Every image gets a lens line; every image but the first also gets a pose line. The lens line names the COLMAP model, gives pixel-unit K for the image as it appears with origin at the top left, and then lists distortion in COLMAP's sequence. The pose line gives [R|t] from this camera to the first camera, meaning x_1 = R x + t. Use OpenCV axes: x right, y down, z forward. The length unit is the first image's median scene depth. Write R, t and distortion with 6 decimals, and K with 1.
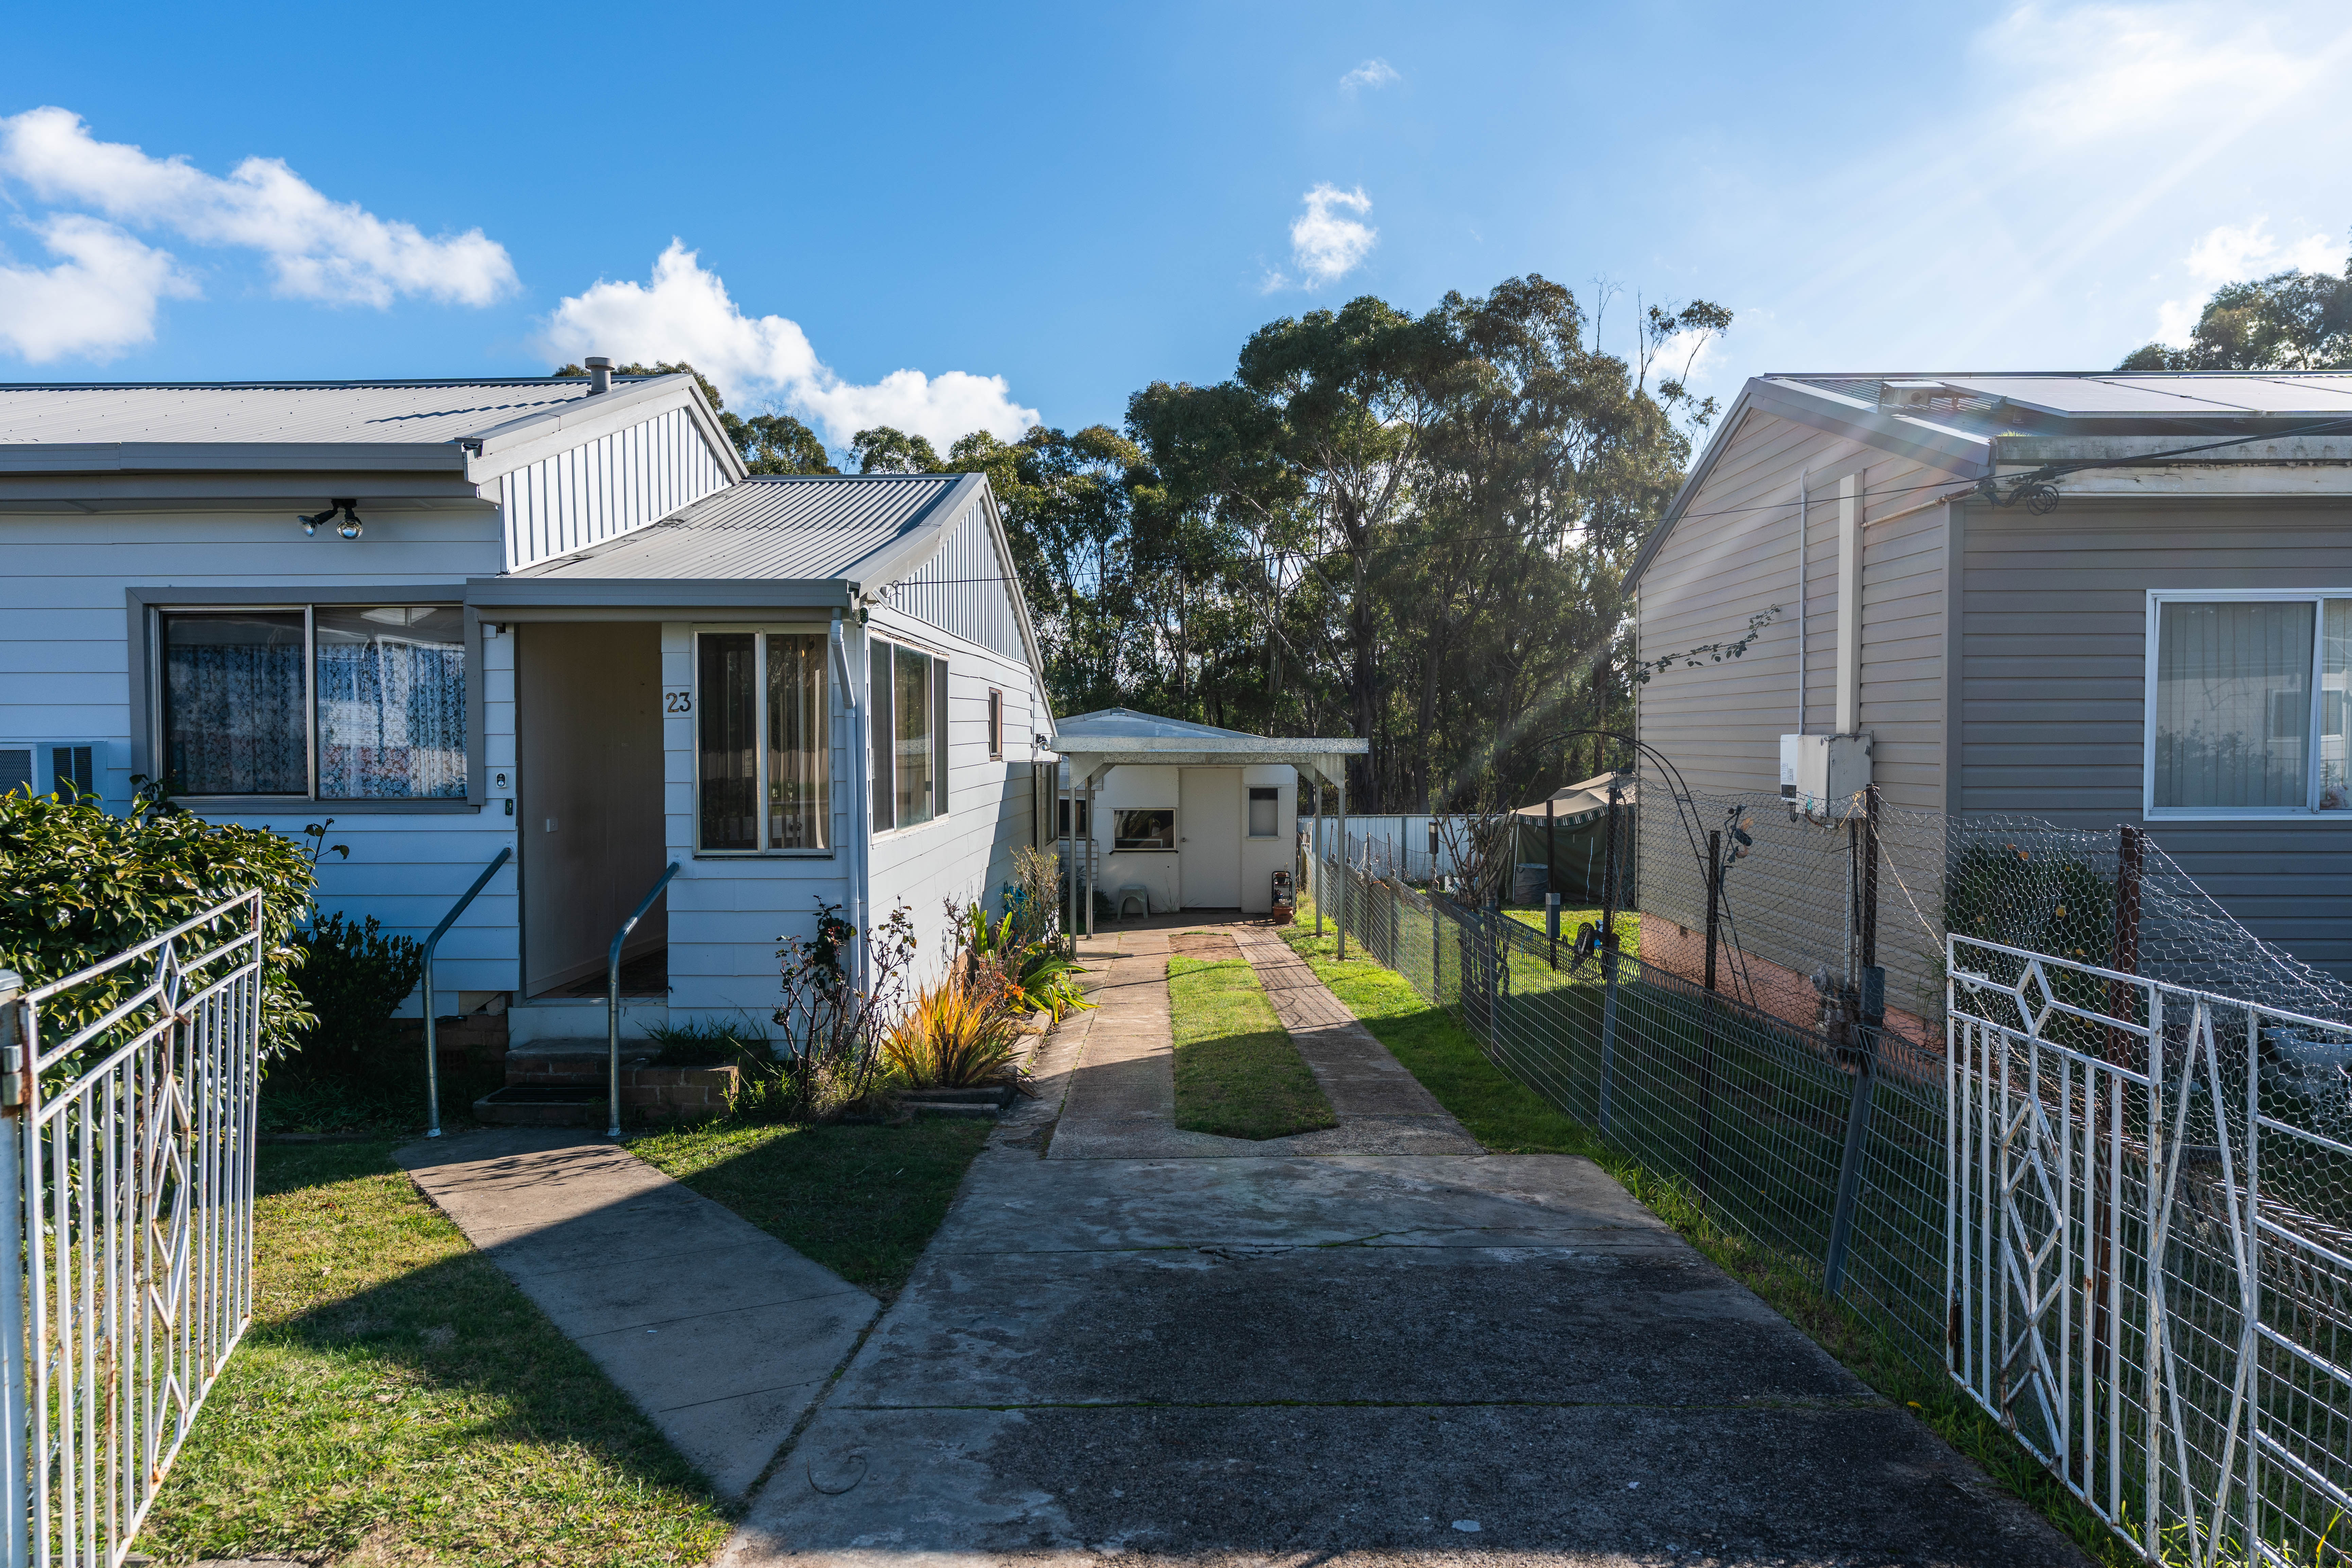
lens RADIAL K [[1566.4, 0, 1165.7], [0, 1566.4, 763.9], [0, 0, 1]] dist [0.002605, 0.001248]
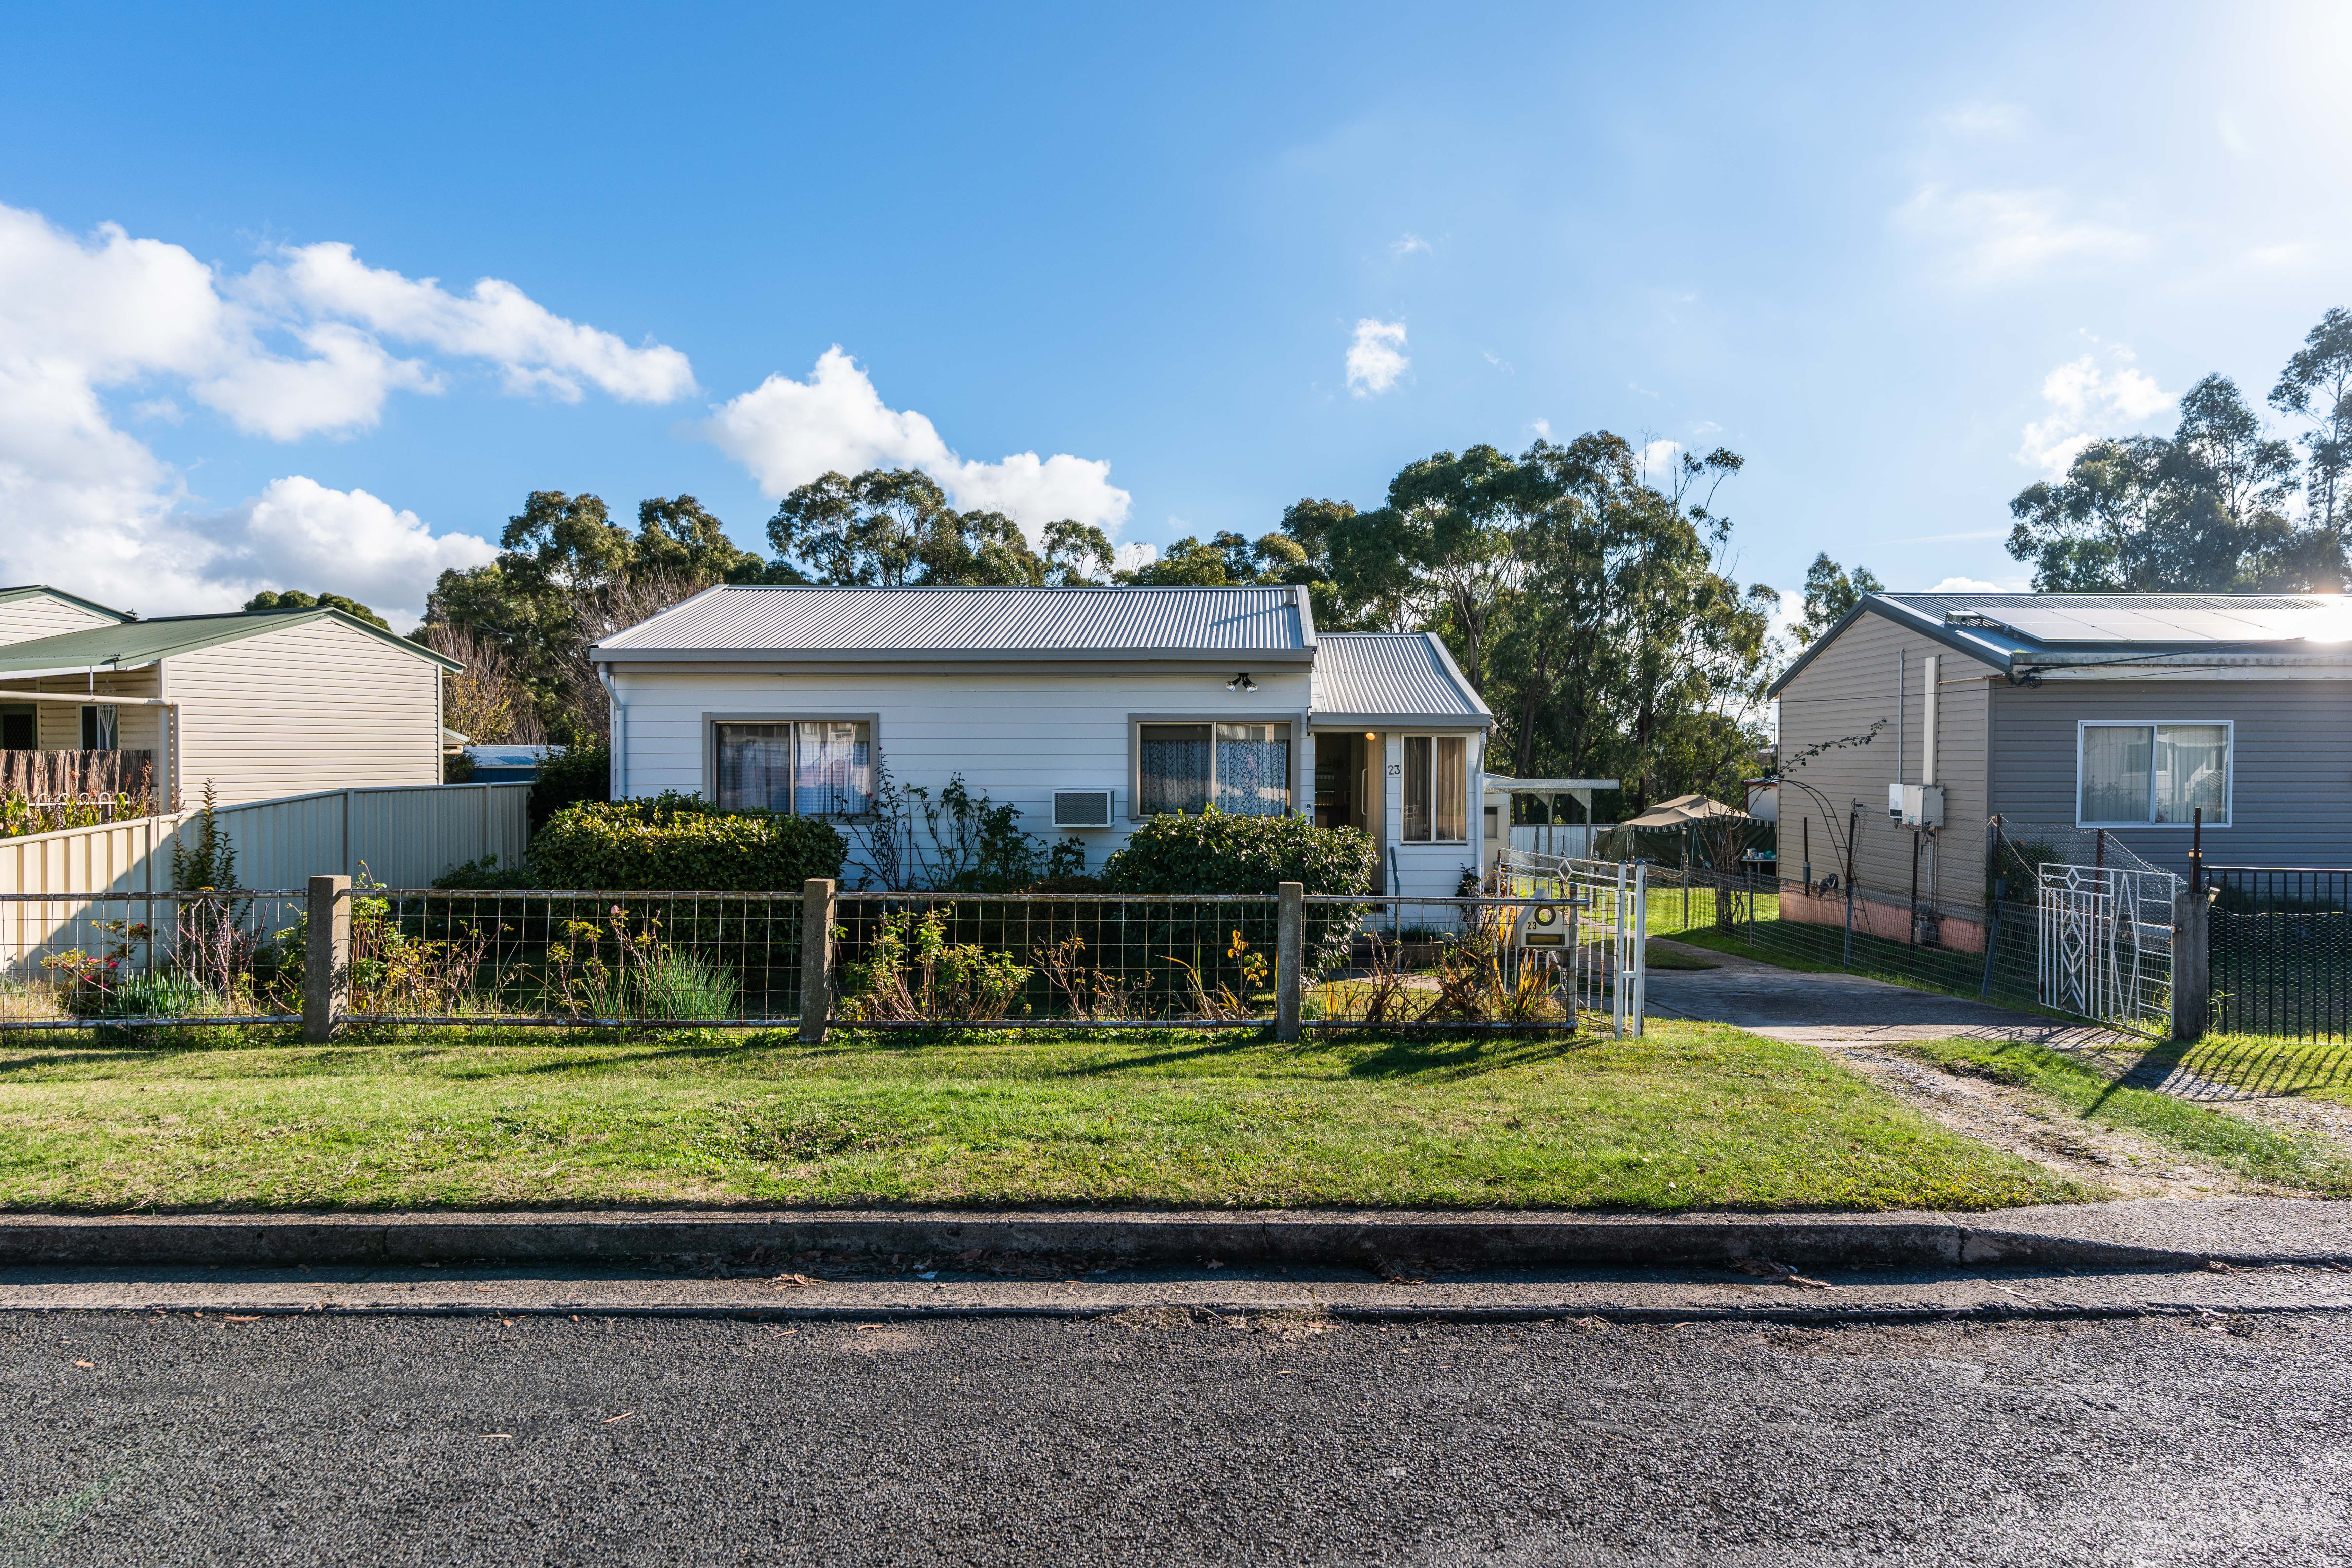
lens RADIAL K [[1438.8, 0, 1178.1], [0, 1438.8, 762.4], [0, 0, 1]] dist [-0.029319, 0.016899]
pose [[0.999540, 0.003775, 0.030105, -0.590488], [-0.003448, 0.999935, -0.010876, -0.024500], [-0.030144, 0.010768, 0.999488, -0.810964]]
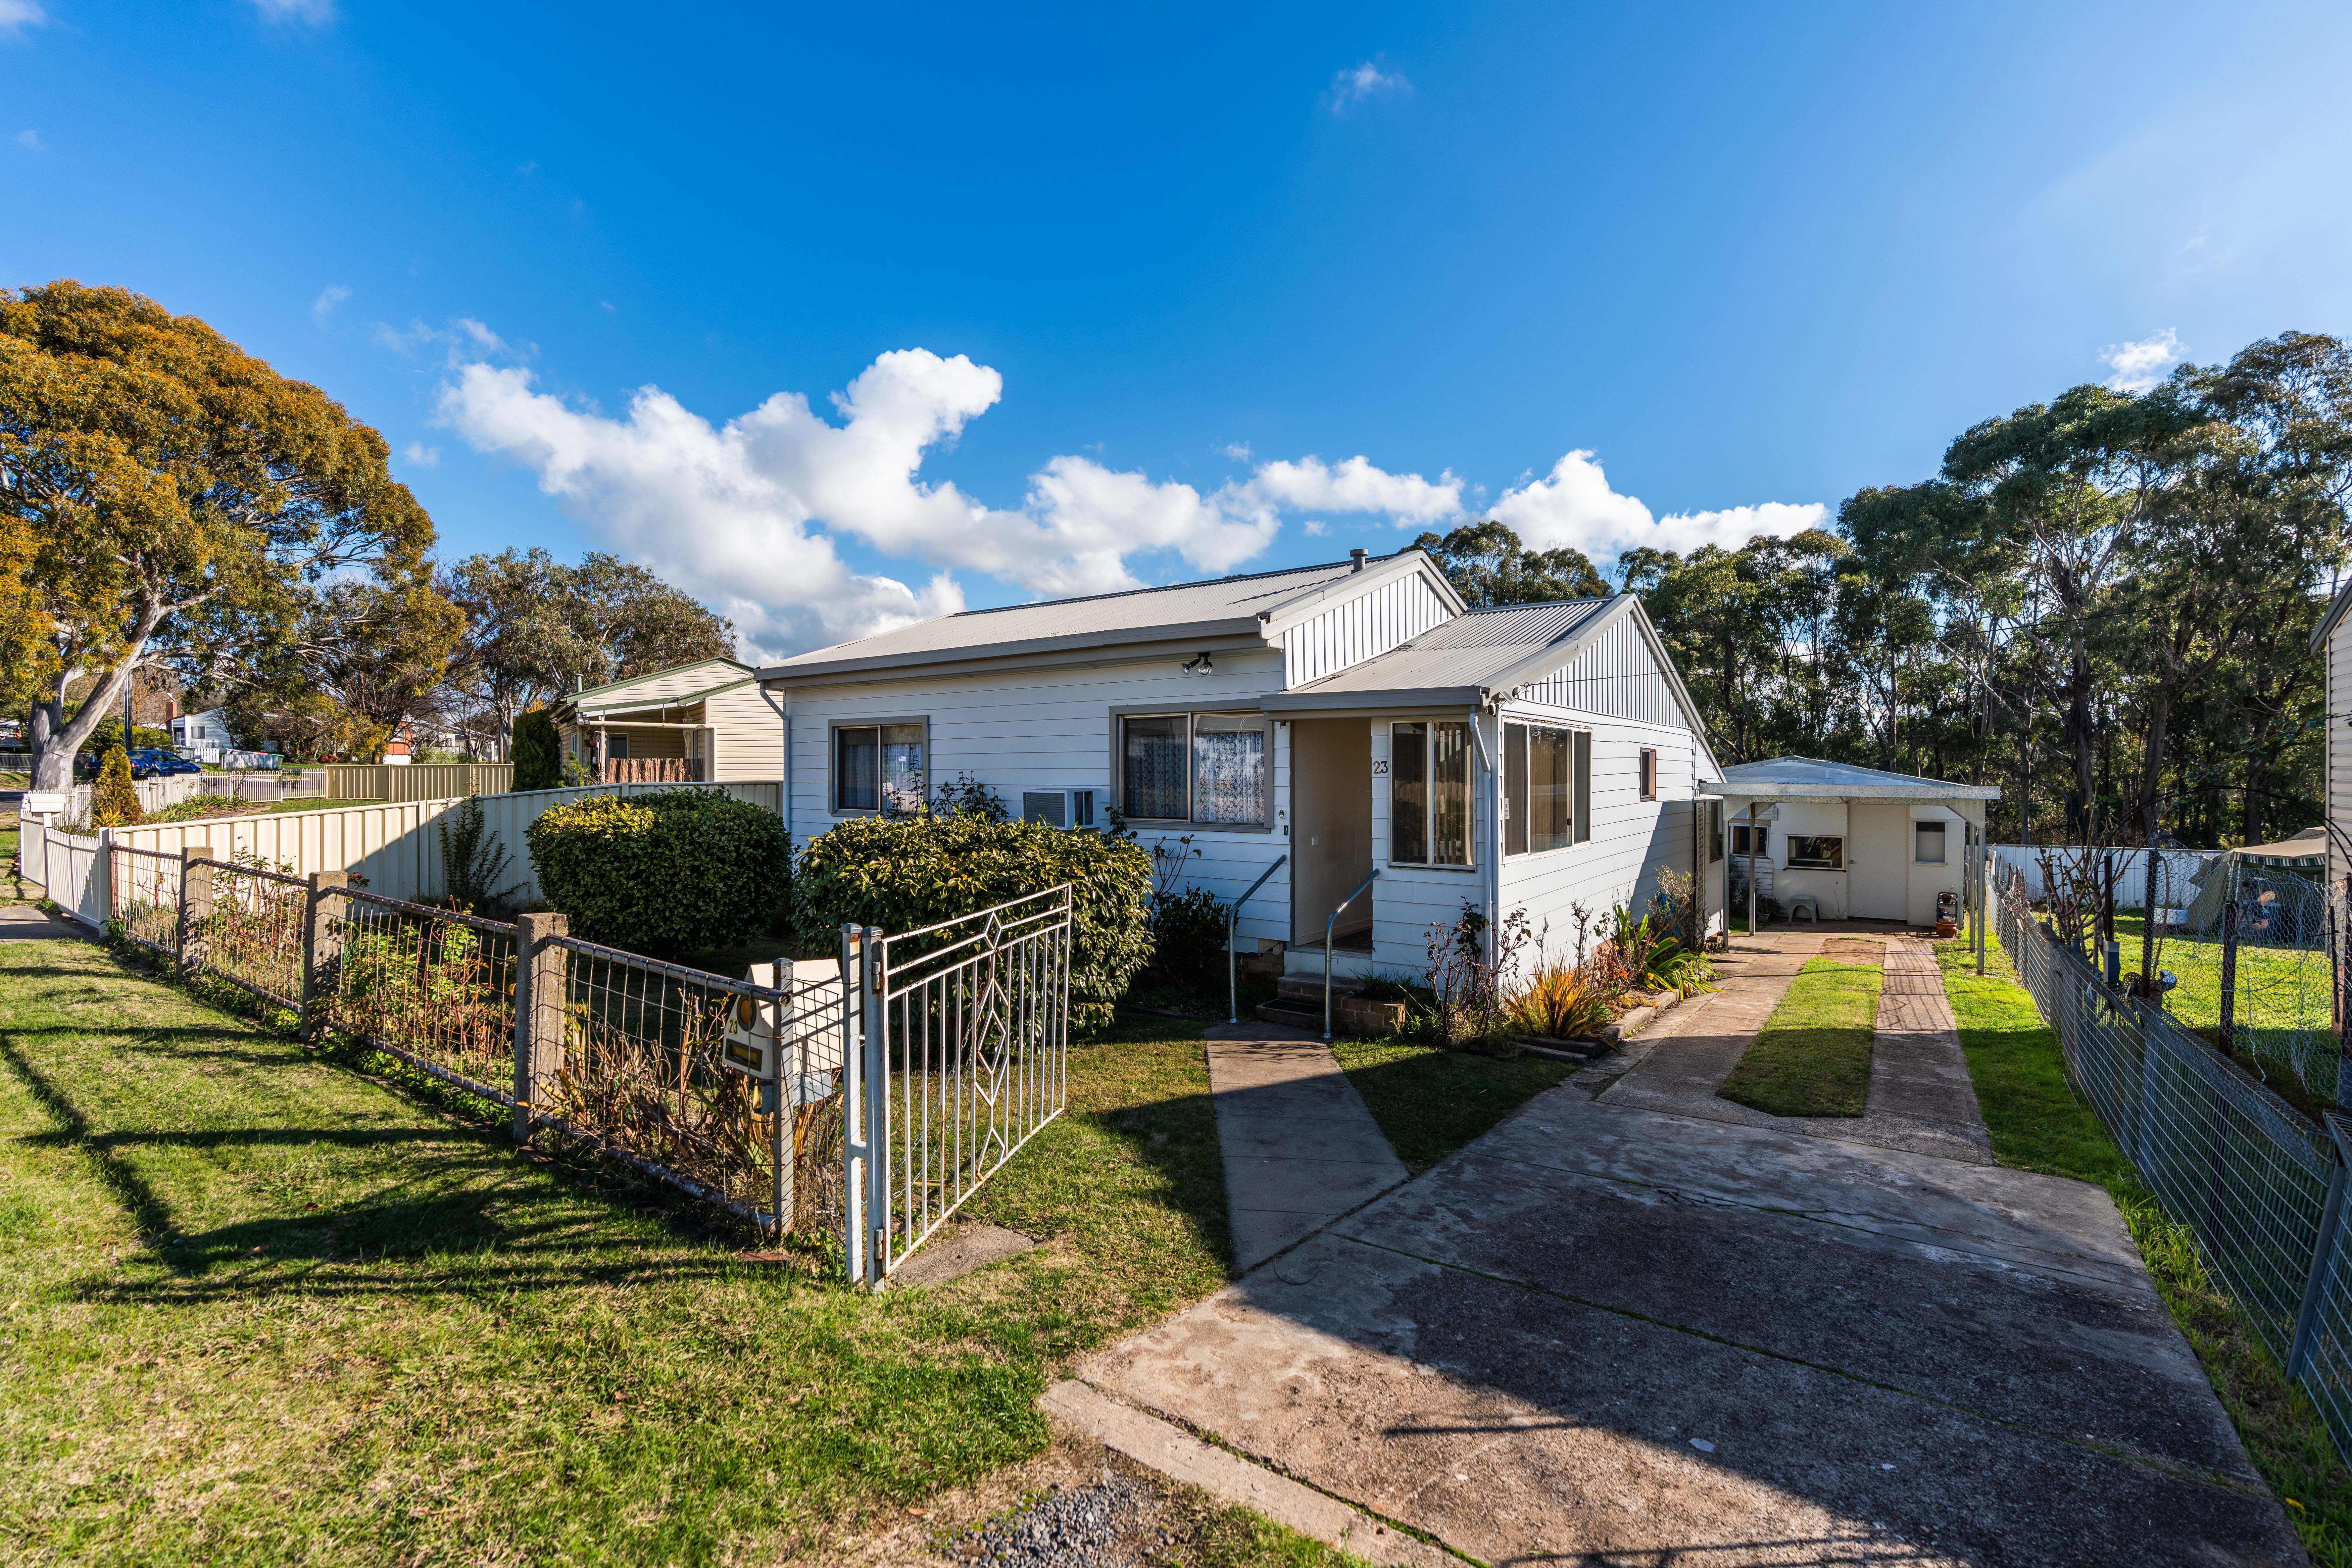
lens RADIAL K [[1060.3, 0, 1169.5], [0, 1060.3, 766.7], [0, 0, 1]] dist [-0.013897, 0.006778]
pose [[0.812274, -0.000535, -0.583276, 0.123410], [-0.009633, 0.999851, -0.014332, -0.020301], [0.583197, 0.017260, 0.812148, 0.010477]]
